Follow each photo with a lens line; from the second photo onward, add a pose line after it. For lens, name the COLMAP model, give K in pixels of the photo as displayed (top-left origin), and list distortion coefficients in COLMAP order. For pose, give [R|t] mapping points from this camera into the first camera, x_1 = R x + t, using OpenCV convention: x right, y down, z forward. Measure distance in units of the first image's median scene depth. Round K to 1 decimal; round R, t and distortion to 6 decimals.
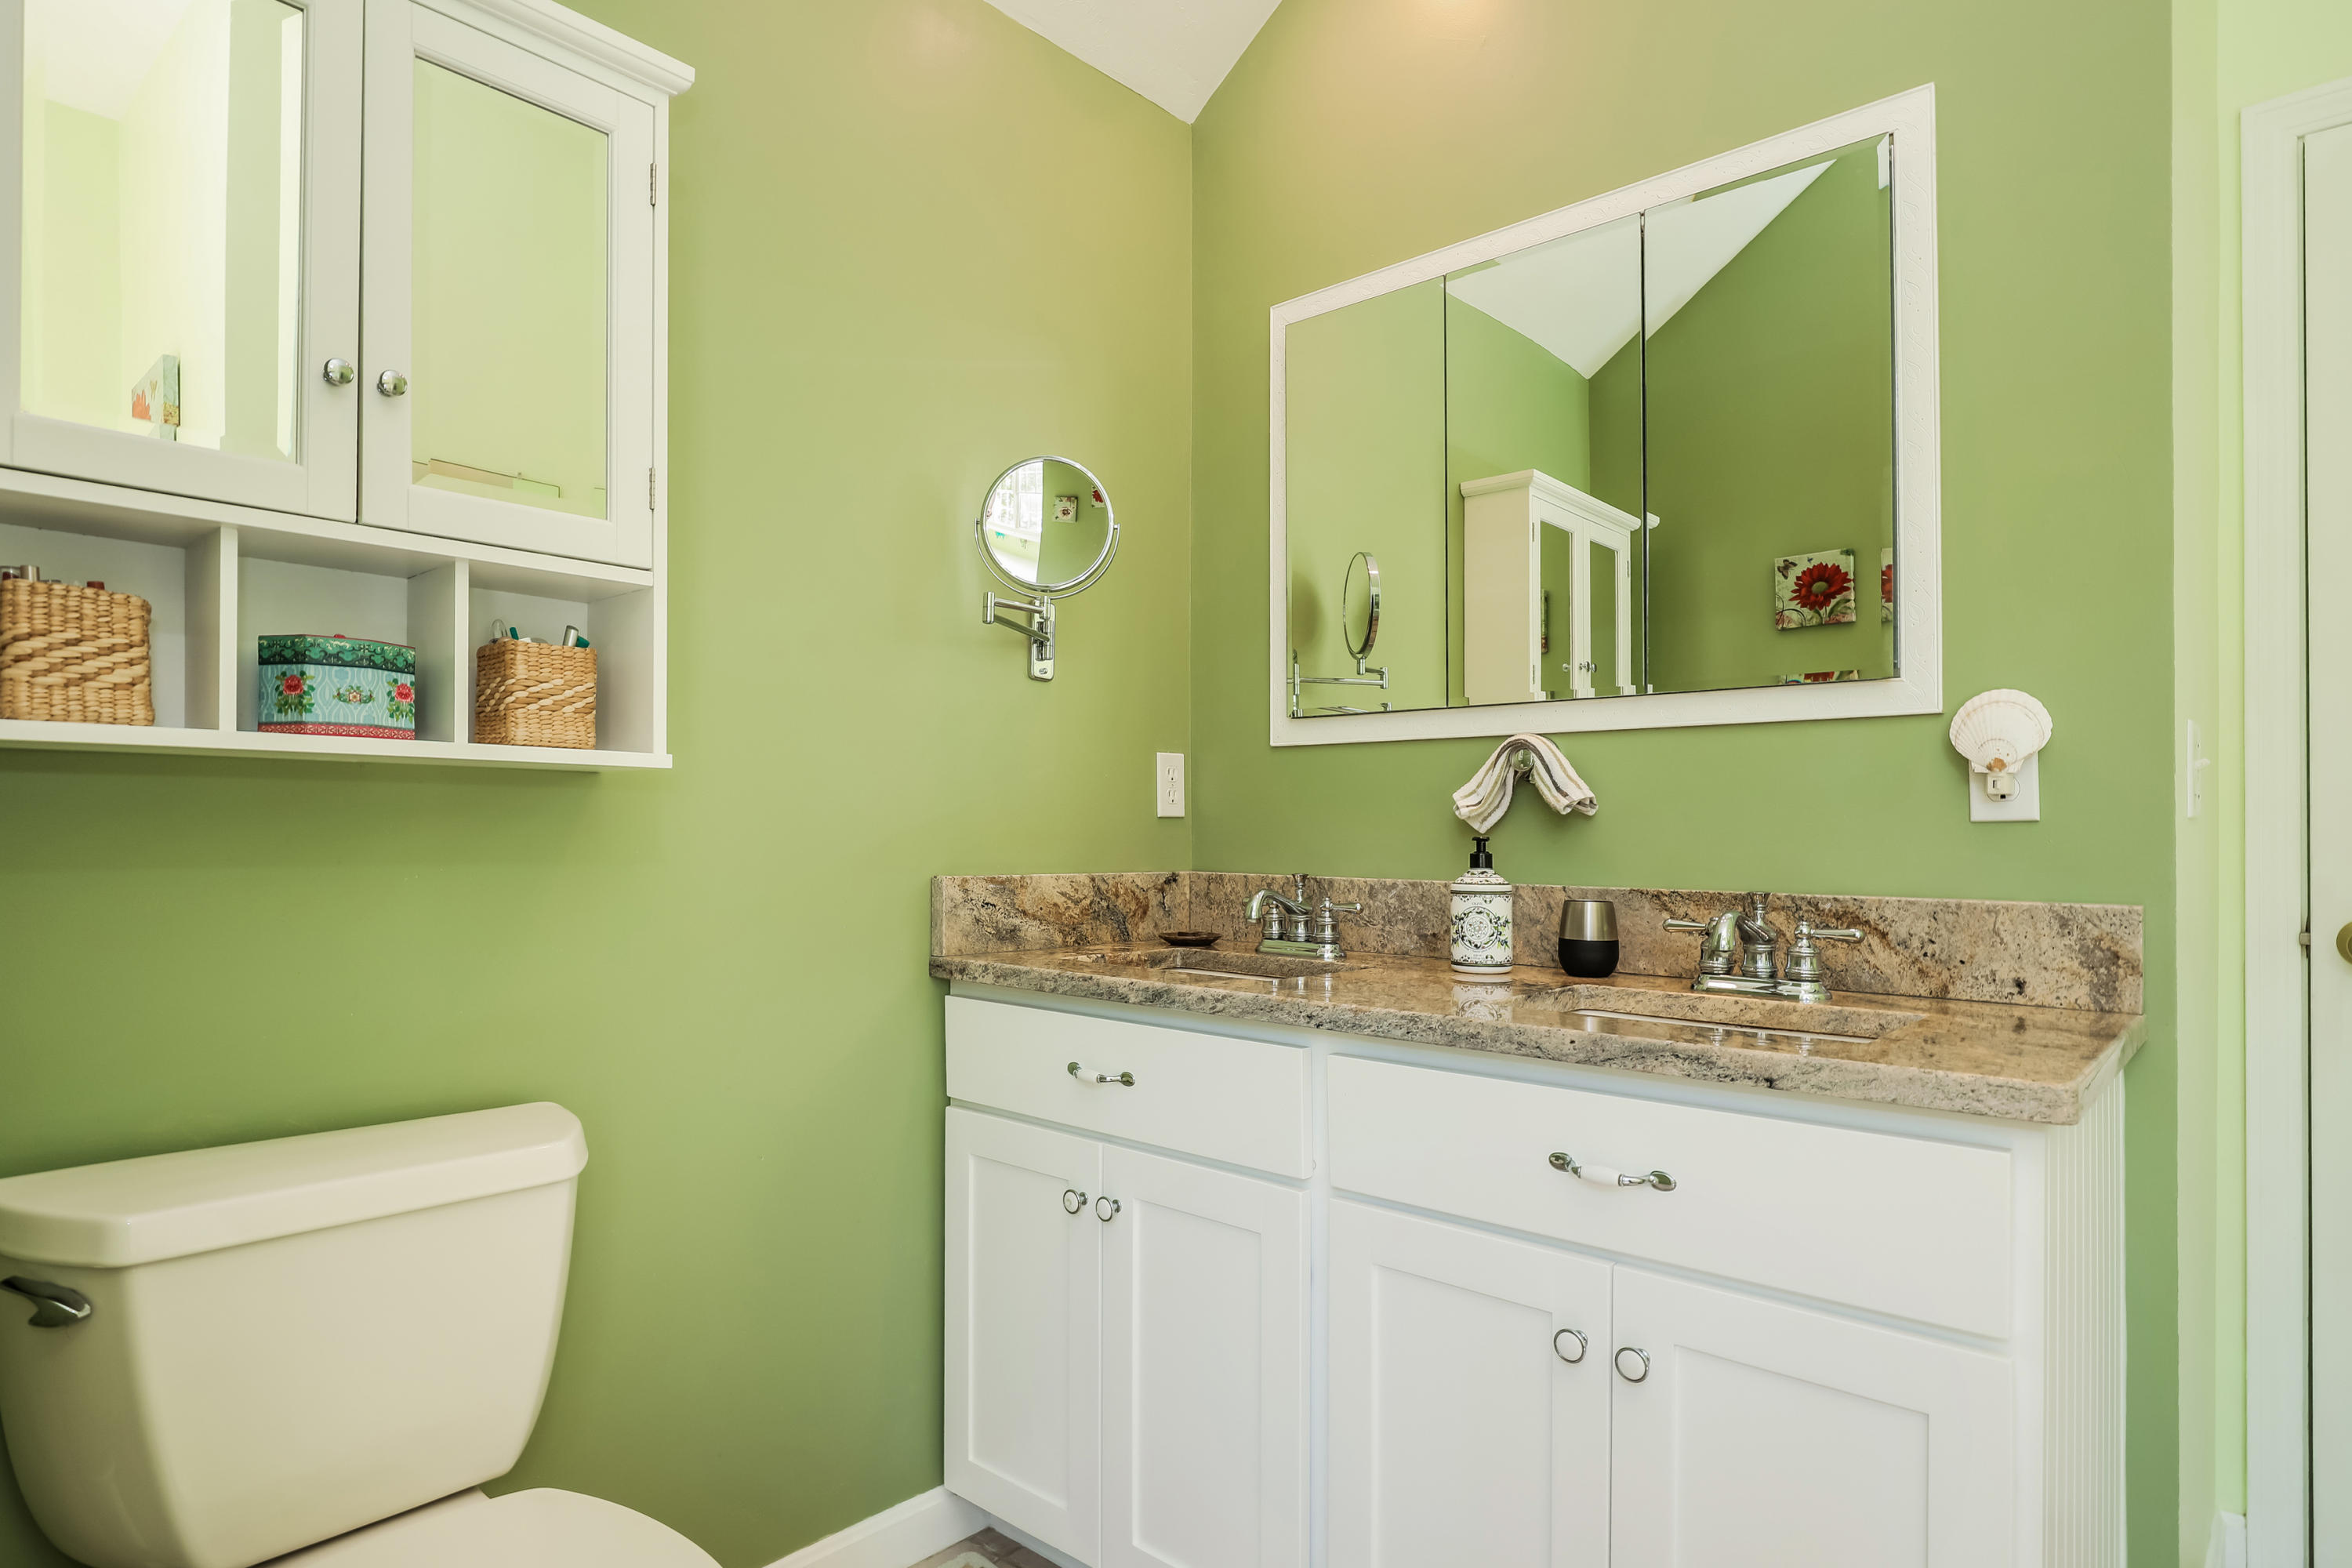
lens RADIAL K [[1224.7, 0, 1197.9], [0, 1224.7, 792.5], [0, 0, 1]] dist [-0.004590, 0.004457]
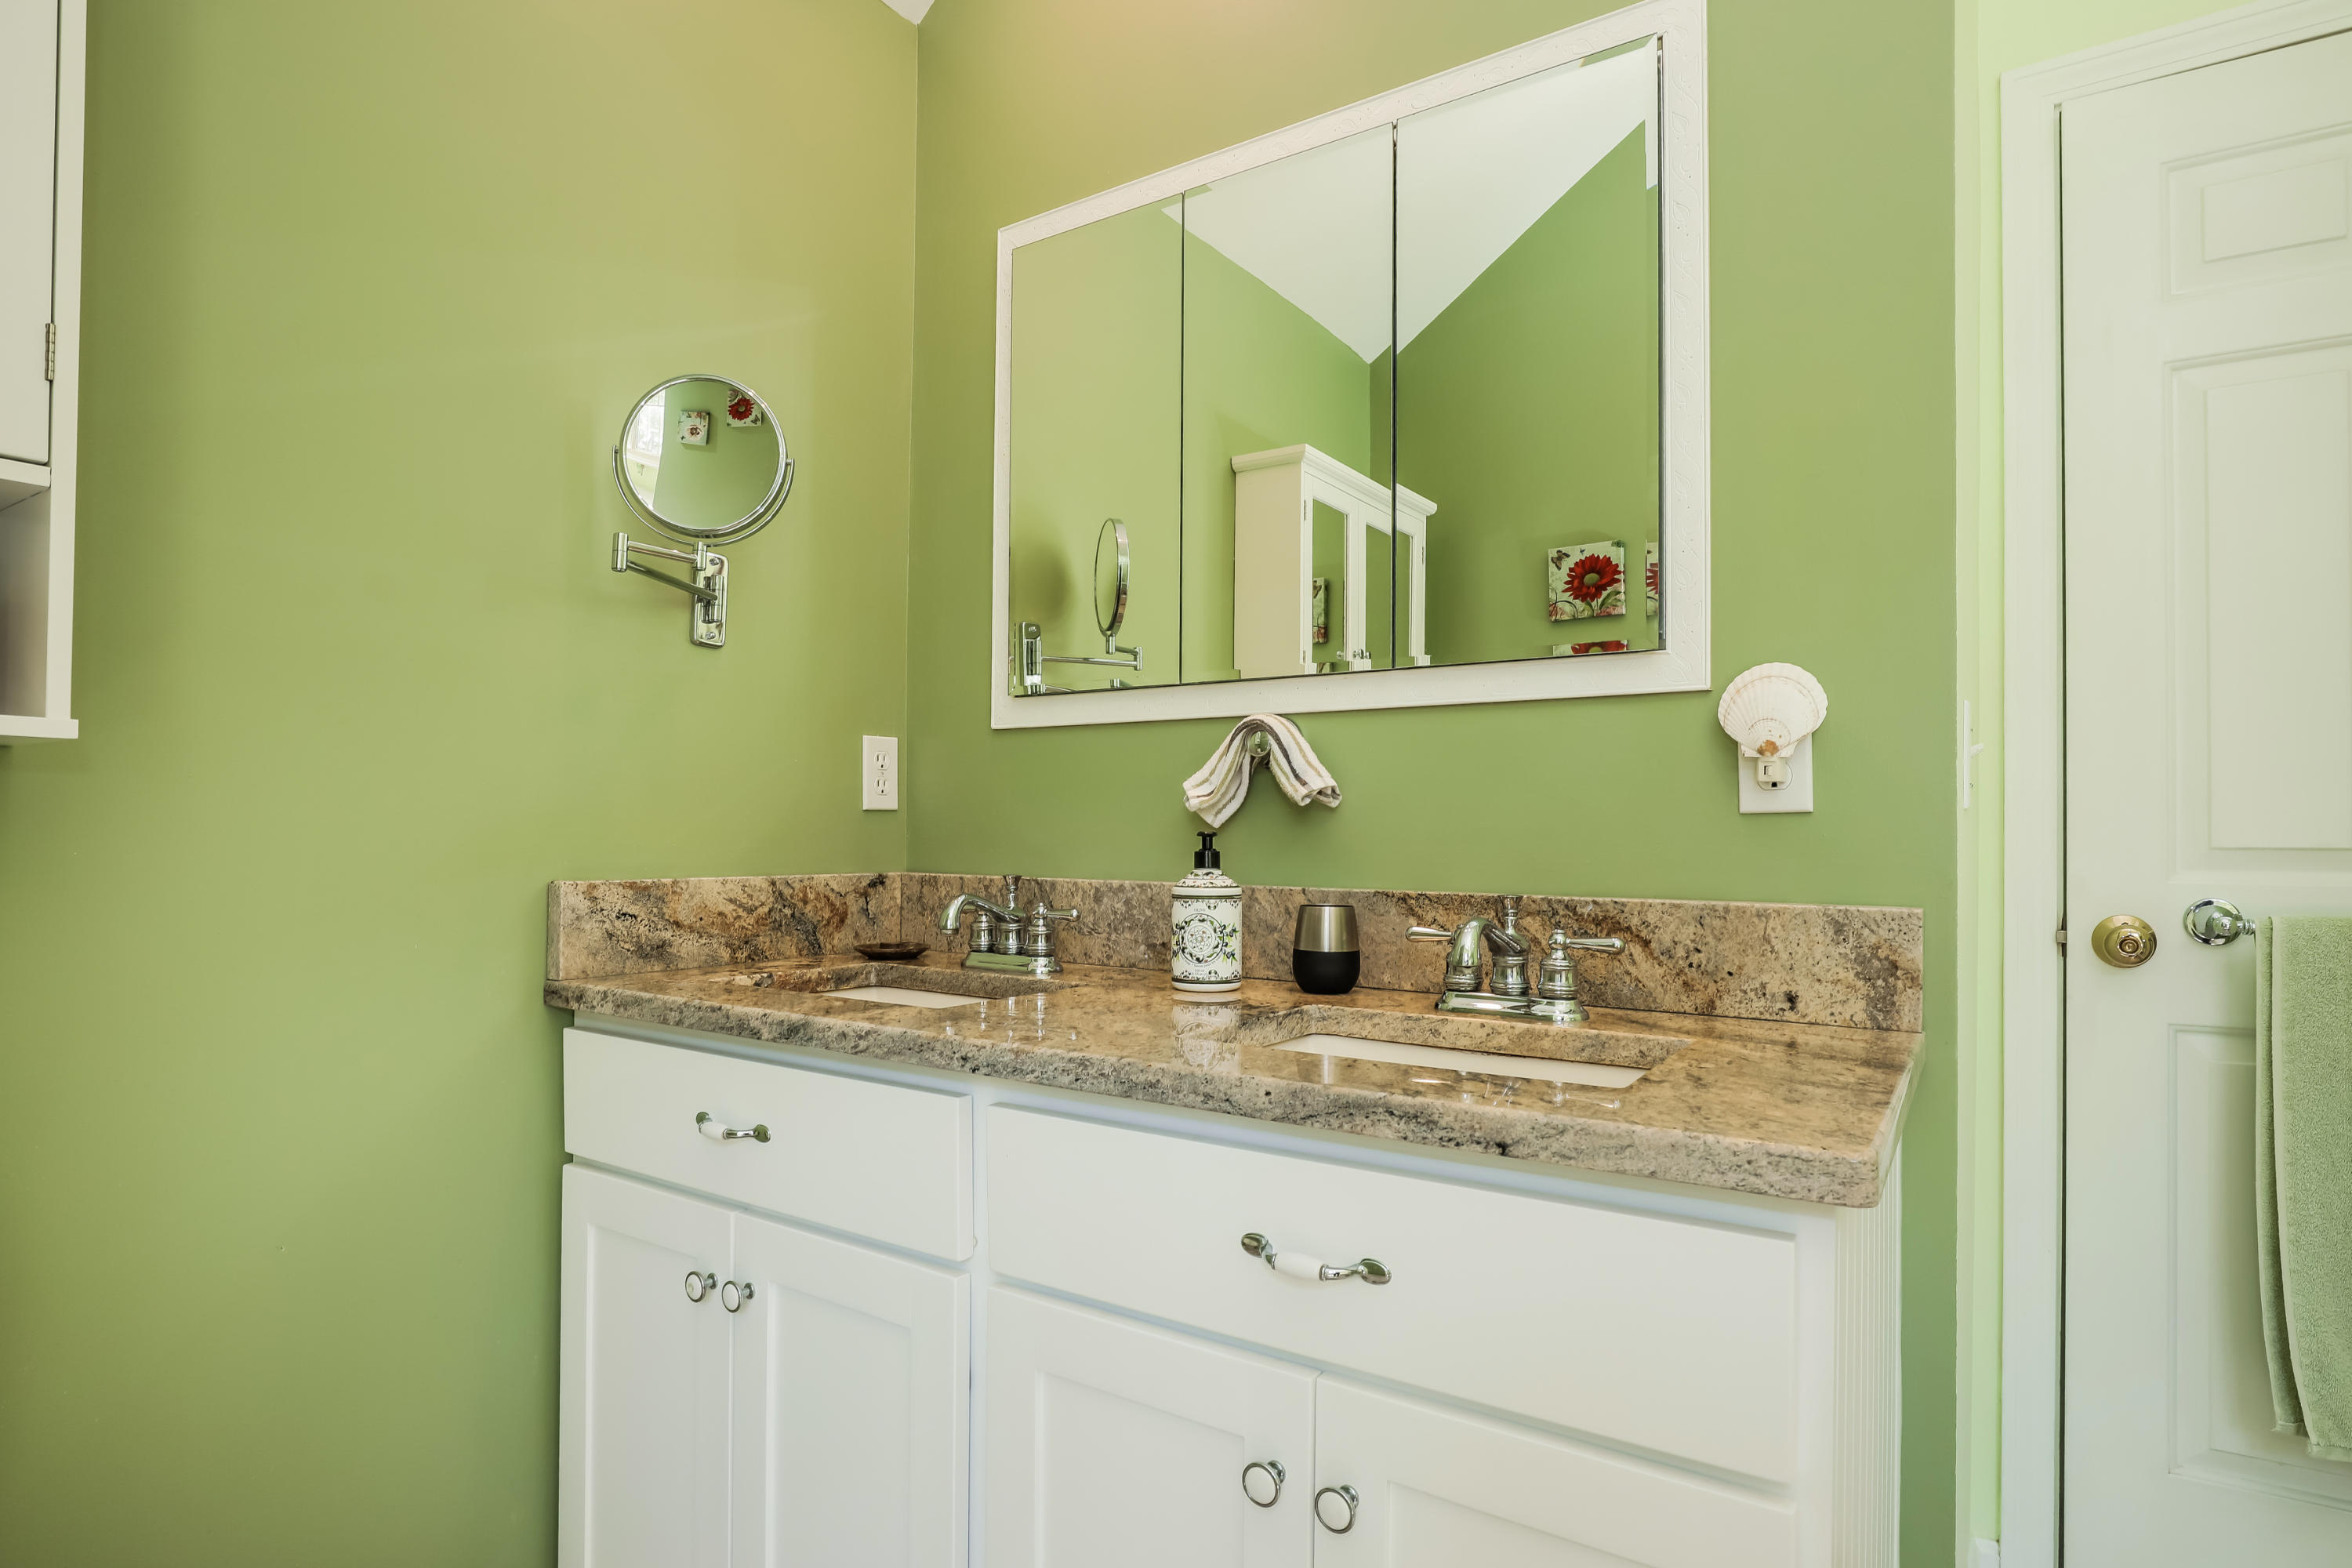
lens RADIAL K [[1254.5, 0, 1157.7], [0, 1254.5, 795.1], [0, 0, 1]] dist [0.000052, 0.001580]
pose [[0.990872, 0.002048, 0.134792, 0.079998], [-0.002828, 0.999980, 0.005598, 0.005802], [-0.134778, -0.005929, 0.990858, 0.136268]]
